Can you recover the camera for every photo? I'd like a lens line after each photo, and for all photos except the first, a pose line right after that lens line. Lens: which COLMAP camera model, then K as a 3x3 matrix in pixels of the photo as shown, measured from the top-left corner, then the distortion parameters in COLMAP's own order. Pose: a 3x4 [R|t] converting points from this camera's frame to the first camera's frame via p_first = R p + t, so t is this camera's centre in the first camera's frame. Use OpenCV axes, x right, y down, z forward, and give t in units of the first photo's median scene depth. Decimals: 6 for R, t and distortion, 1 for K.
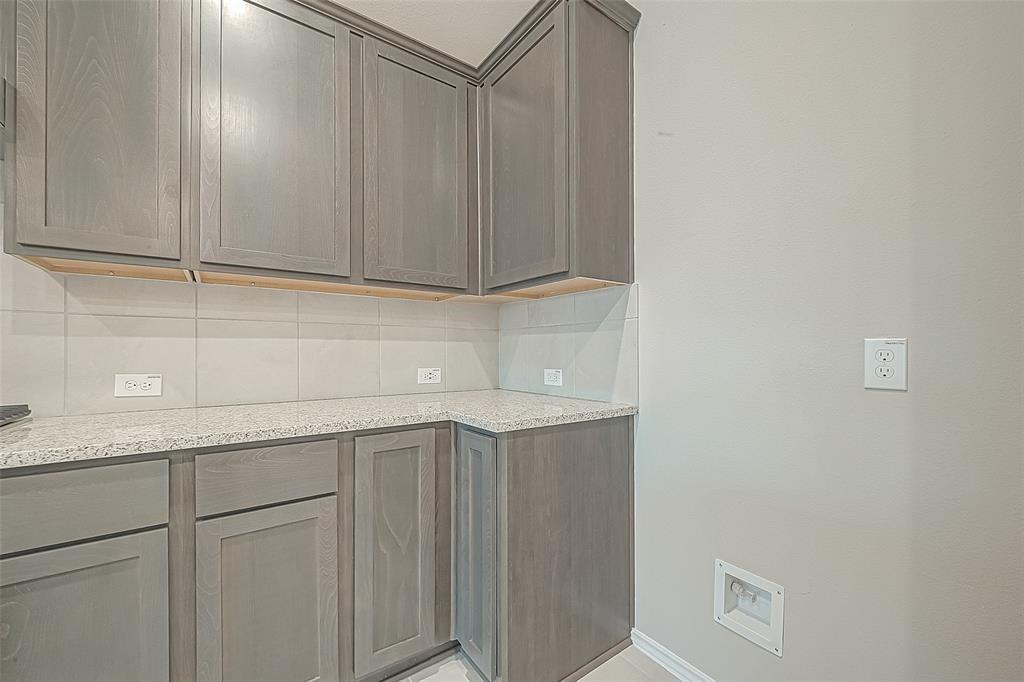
lens RADIAL K [[392.6, 0, 512.9], [0, 392.6, 349.6], [0, 0, 1]] dist [-0.000560, 0.000035]
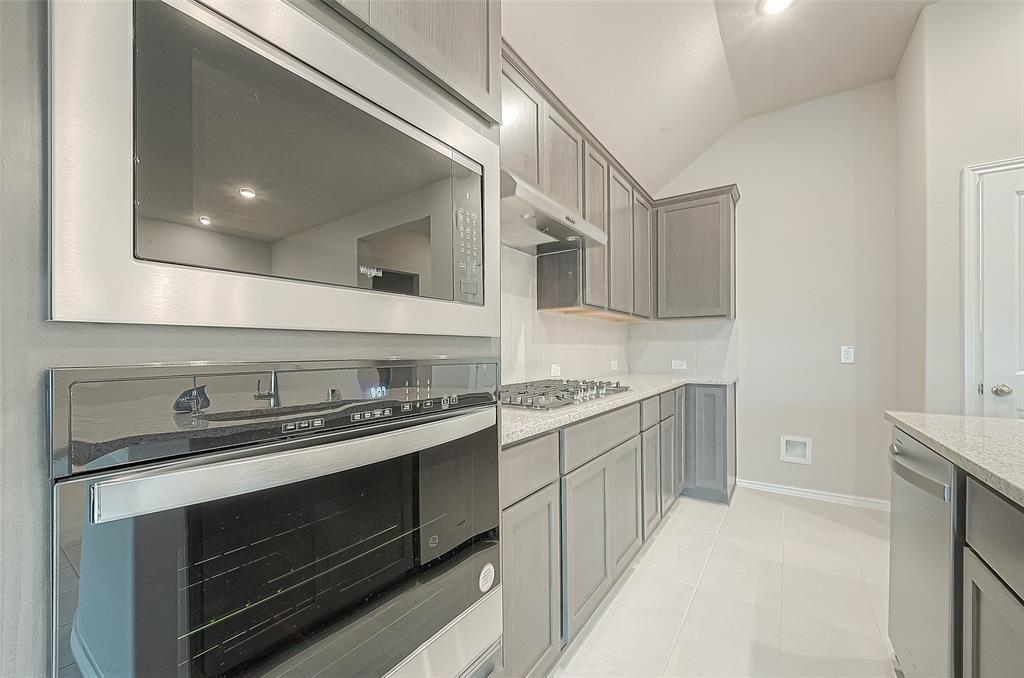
lens RADIAL K [[399.3, 0, 514.9], [0, 399.3, 339.9], [0, 0, 1]] dist [-0.000031, -0.000024]
pose [[0.936043, 0.006749, 0.351820, -1.938995], [-0.002350, 0.999914, -0.012930, -0.029024], [-0.351877, 0.011277, 0.935978, -0.767233]]
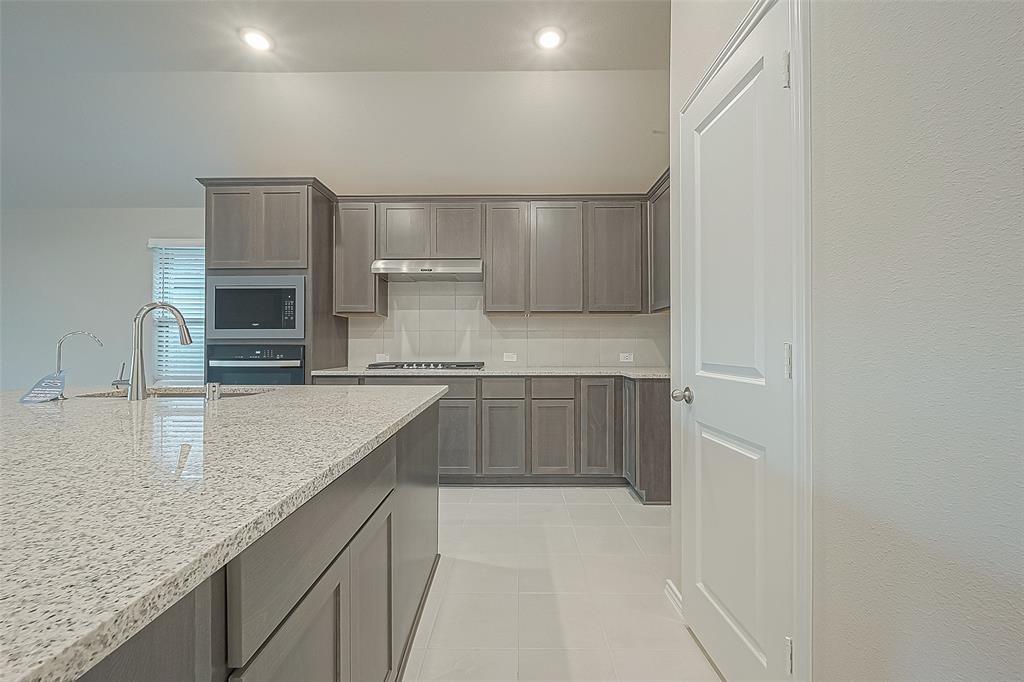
lens RADIAL K [[399.3, 0, 514.9], [0, 399.3, 341.9], [0, 0, 1]] dist [-0.000031, -0.000024]
pose [[0.791783, -0.005447, -0.610779, 0.767037], [0.002263, 0.999980, -0.005984, 0.004009], [0.610799, 0.003356, 0.791779, -1.190285]]
